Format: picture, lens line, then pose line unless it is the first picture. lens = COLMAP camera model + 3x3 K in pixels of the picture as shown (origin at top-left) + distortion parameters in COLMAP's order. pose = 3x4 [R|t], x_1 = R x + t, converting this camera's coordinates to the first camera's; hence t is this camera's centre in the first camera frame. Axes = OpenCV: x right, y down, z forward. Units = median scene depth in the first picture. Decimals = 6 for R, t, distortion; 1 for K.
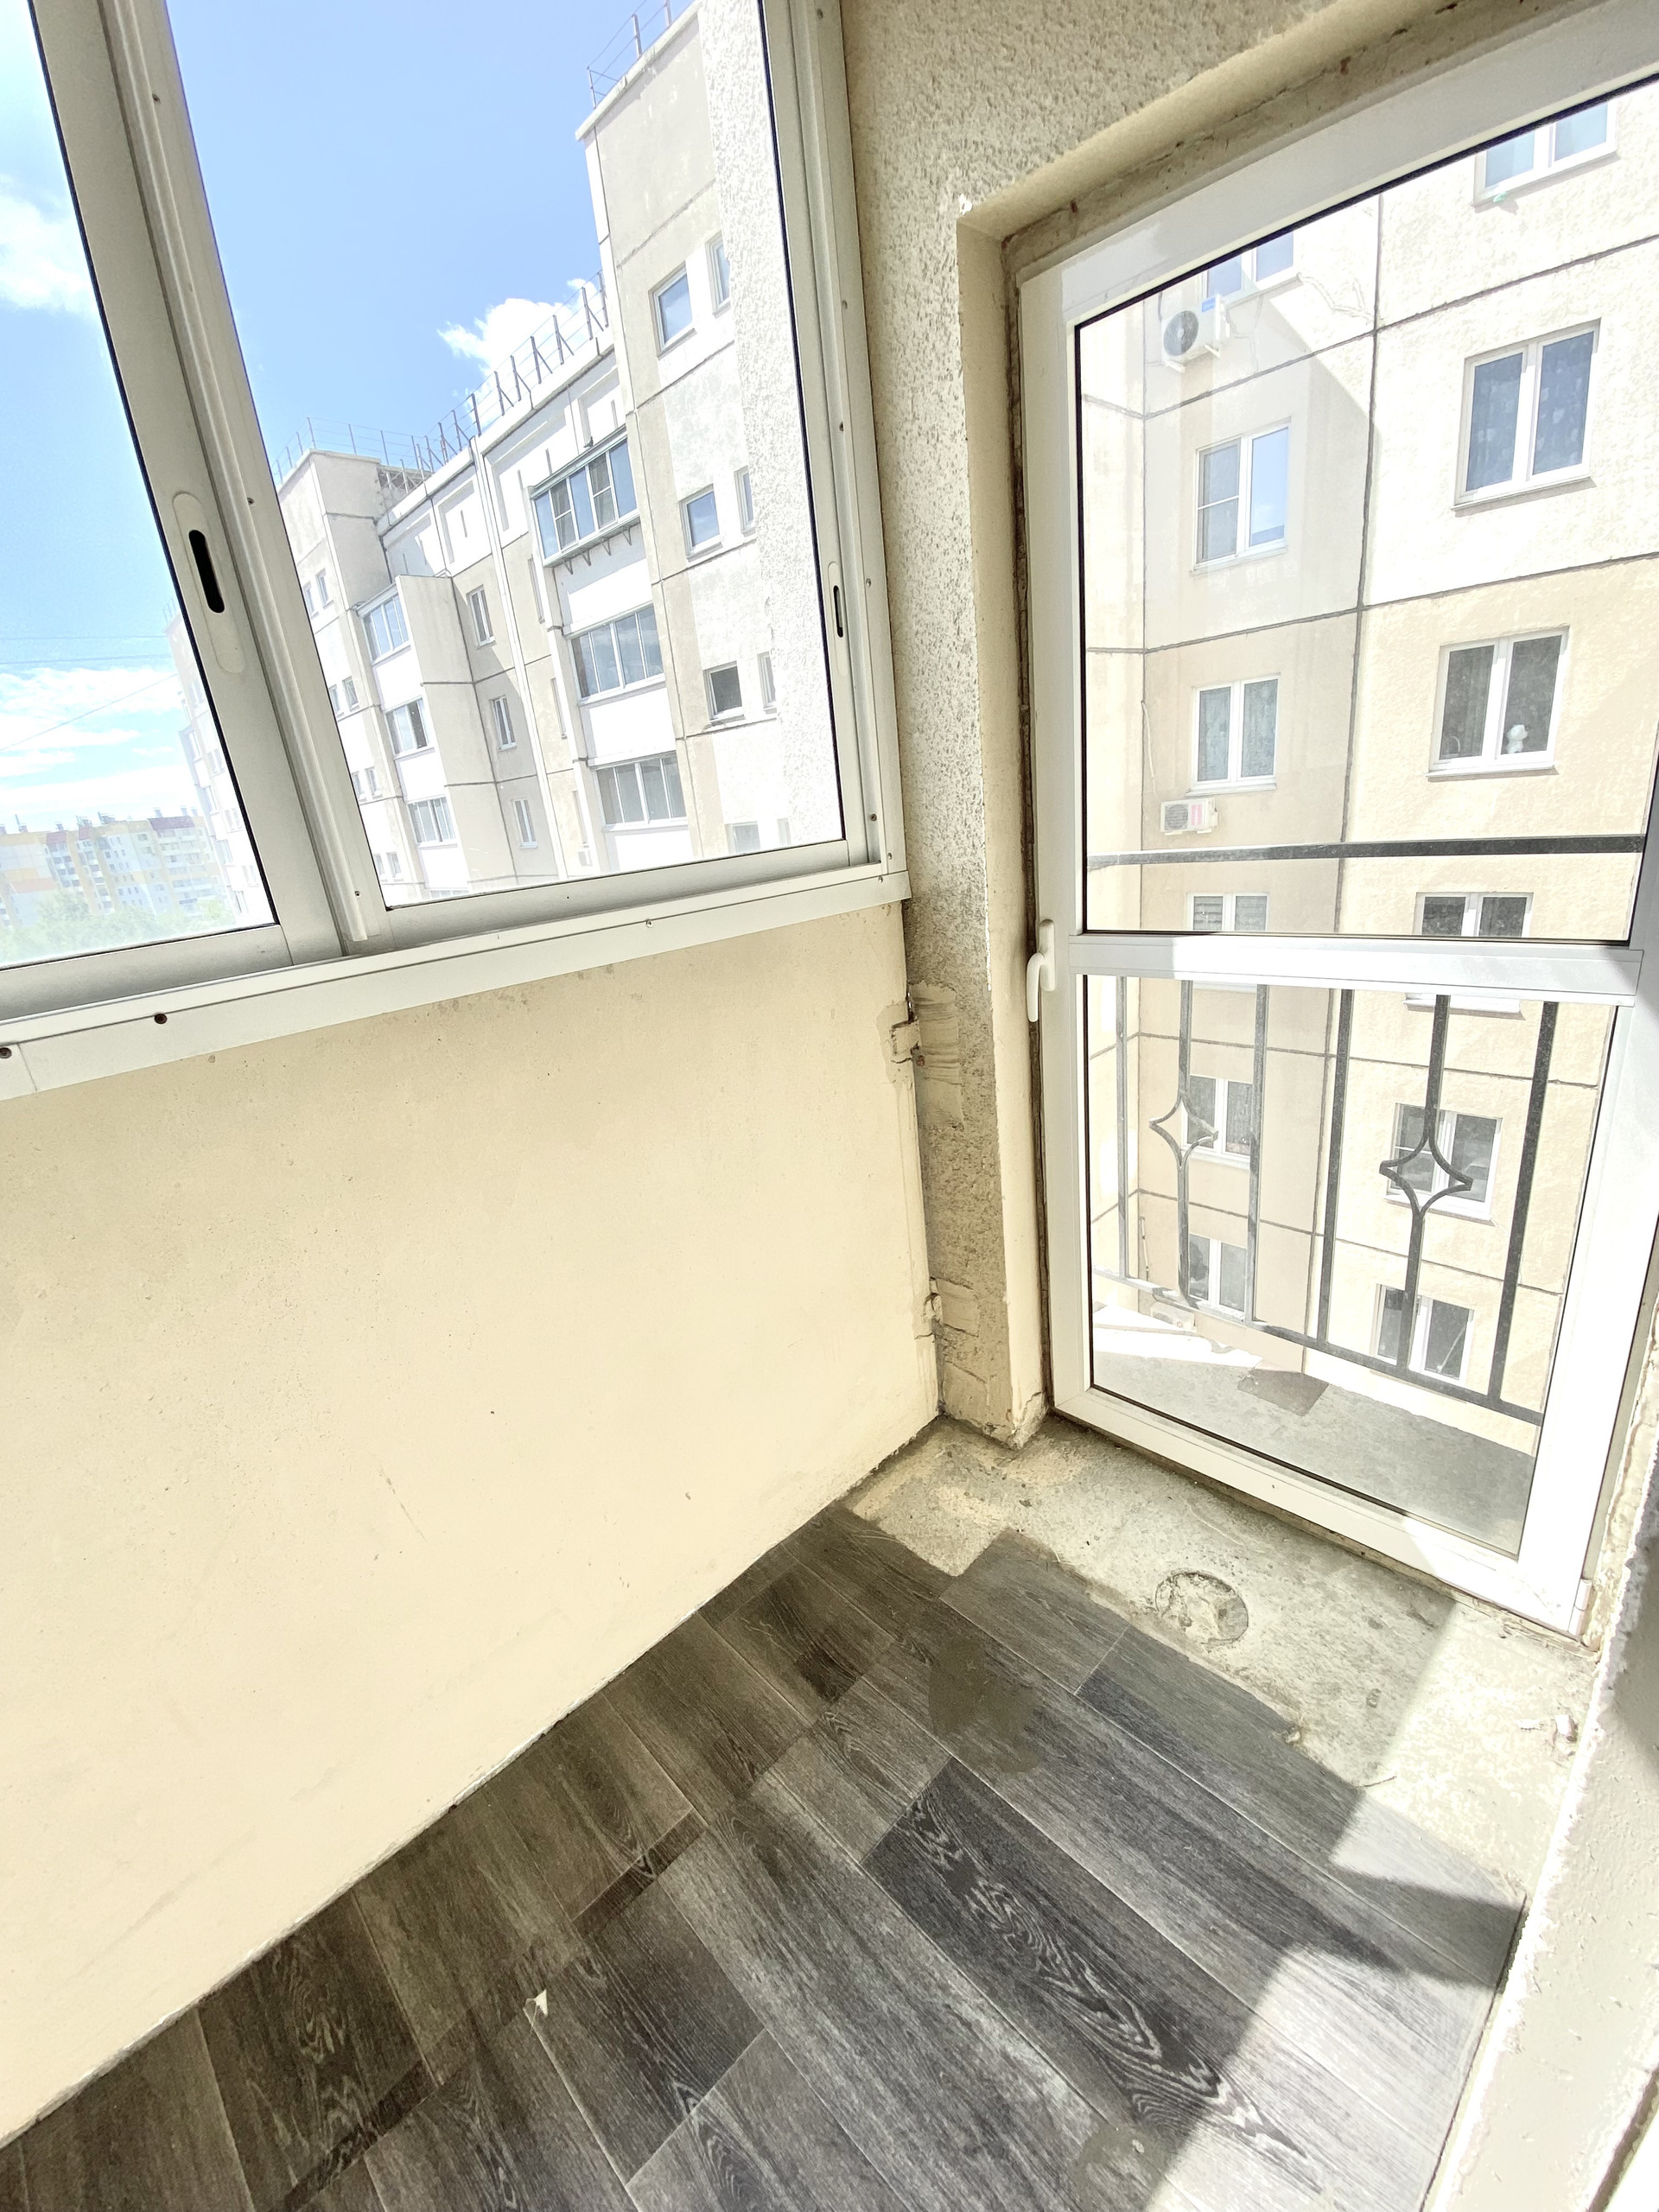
lens RADIAL K [[909.2, 0, 852.4], [0, 909.2, 1112.3], [0, 0, 1]] dist [0.008322, -0.014978]
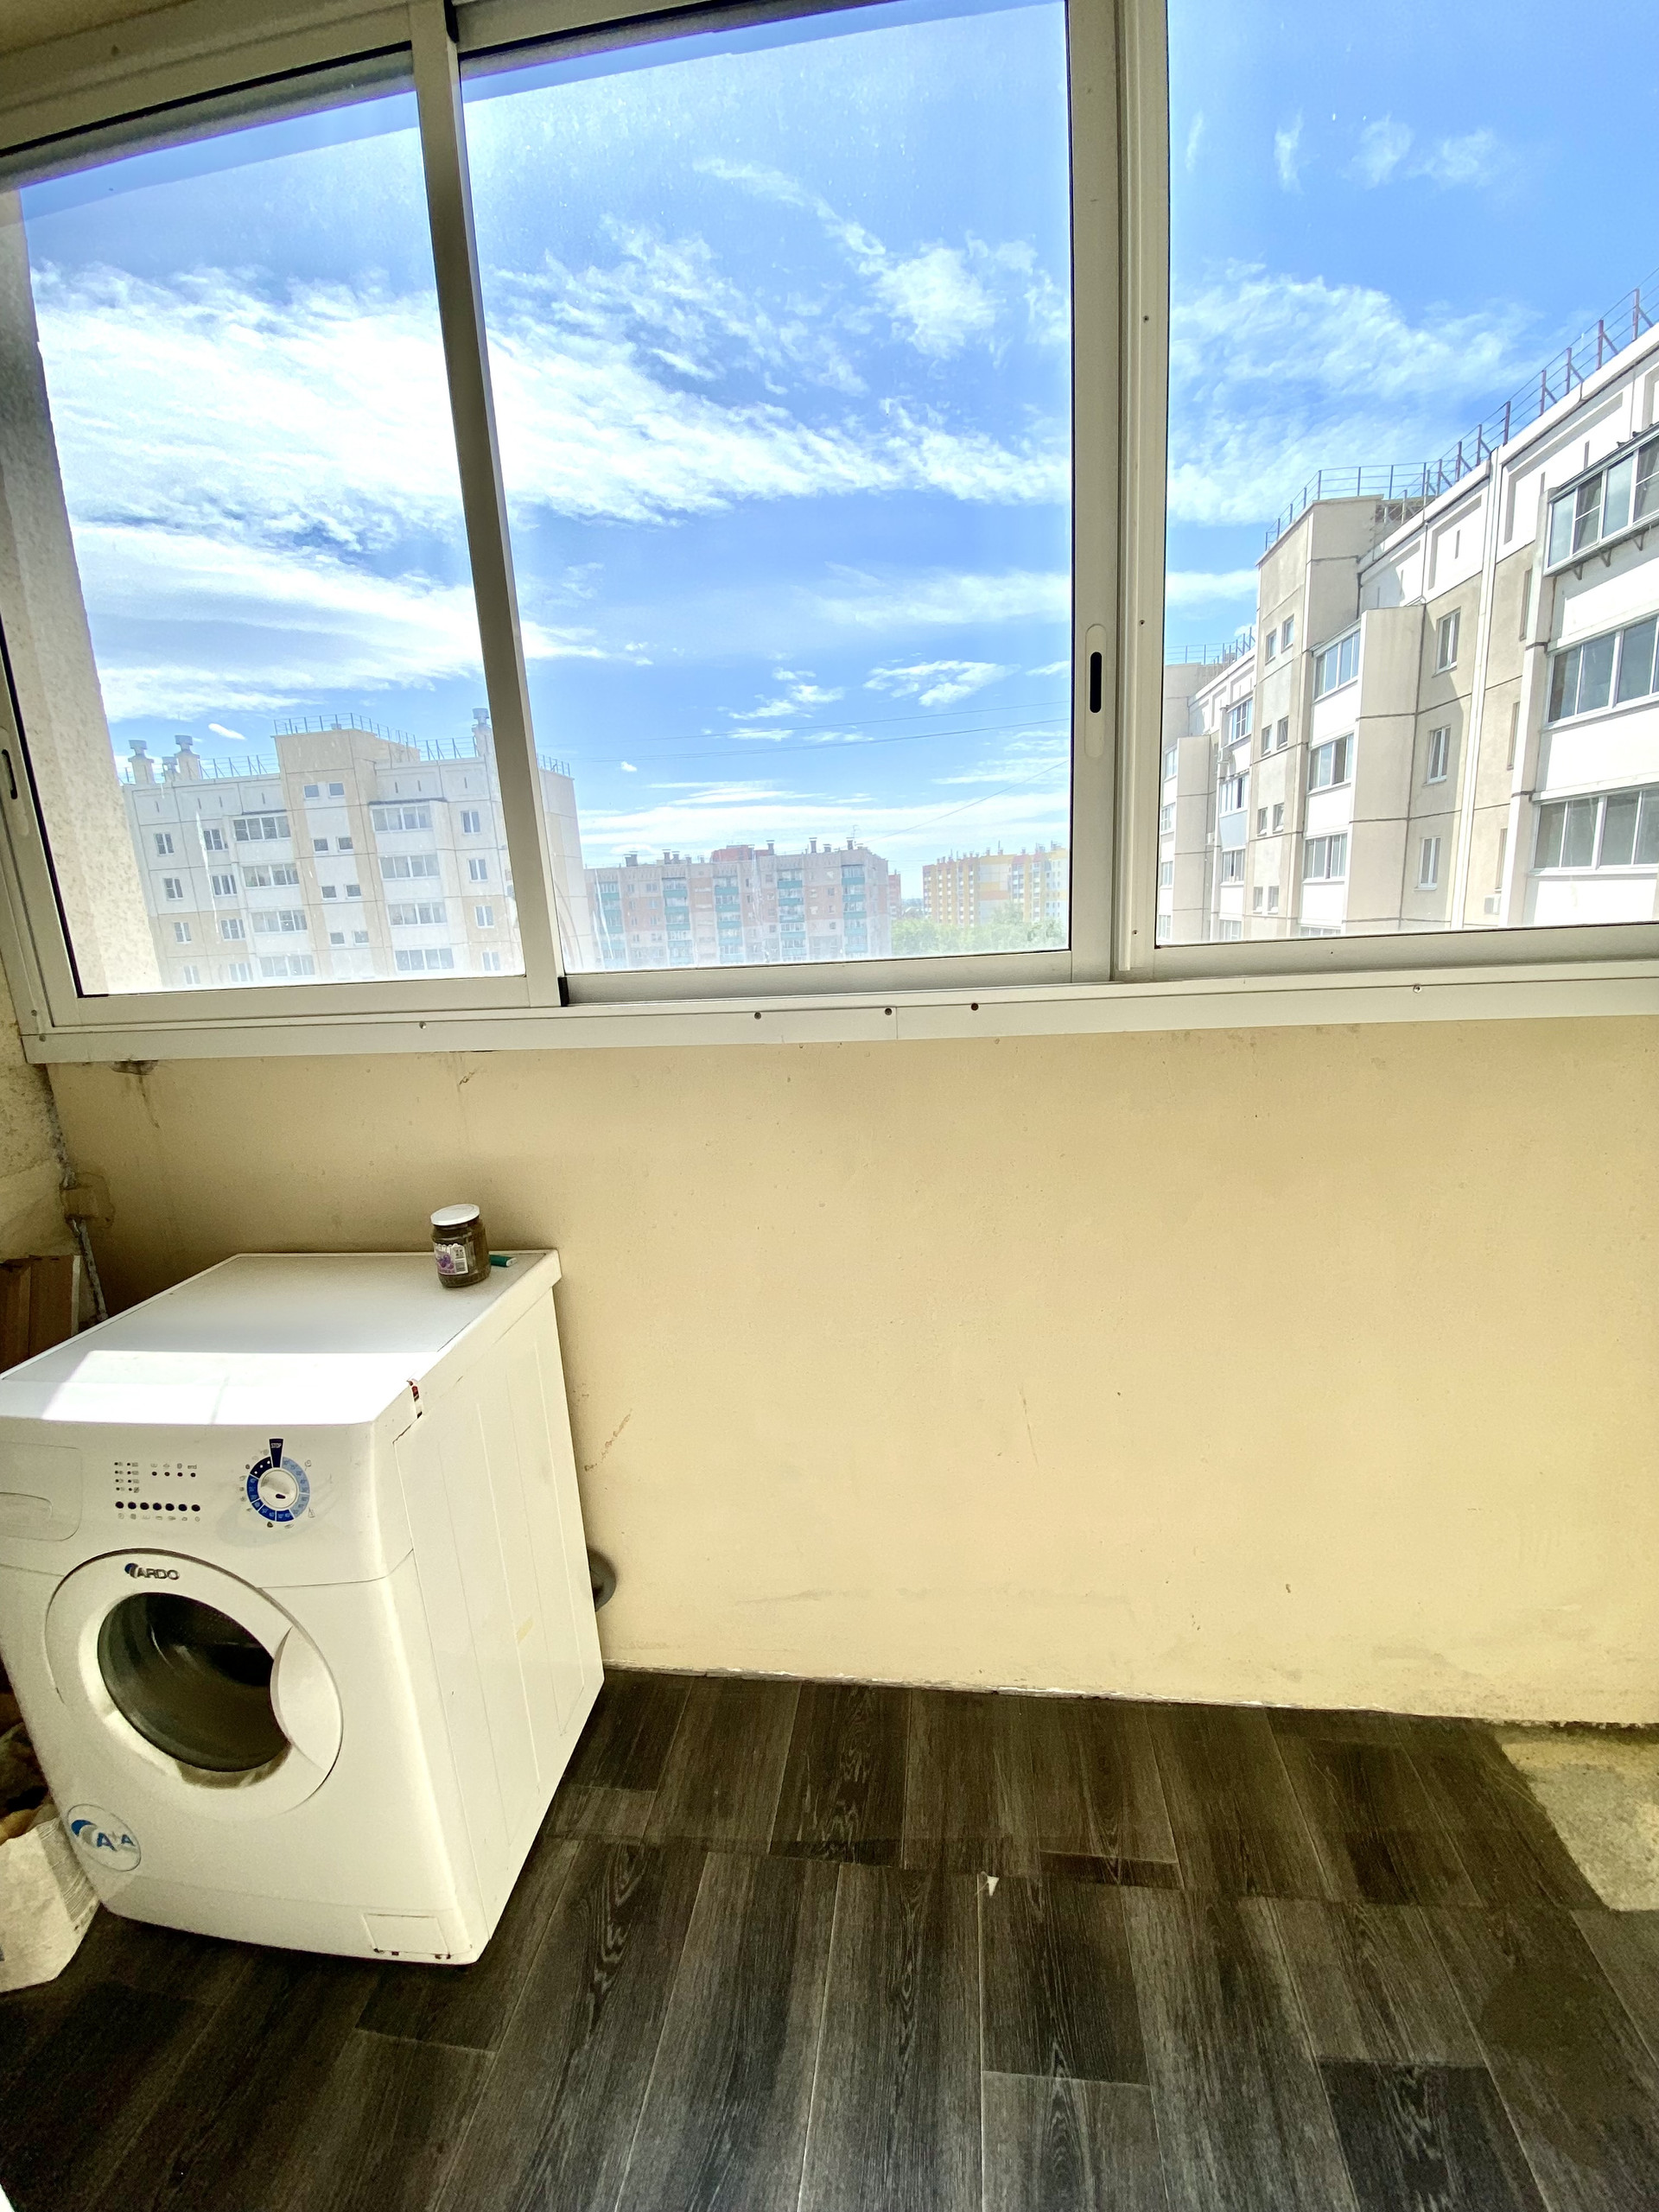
lens RADIAL K [[909.2, 0, 824.7], [0, 909.2, 1114.4], [0, 0, 1]] dist [0.008322, -0.014978]
pose [[0.618932, 0.243694, -0.746684, 0.119639], [-0.267980, 0.959127, 0.090898, -0.004561], [0.738316, 0.143837, 0.658939, -0.051607]]
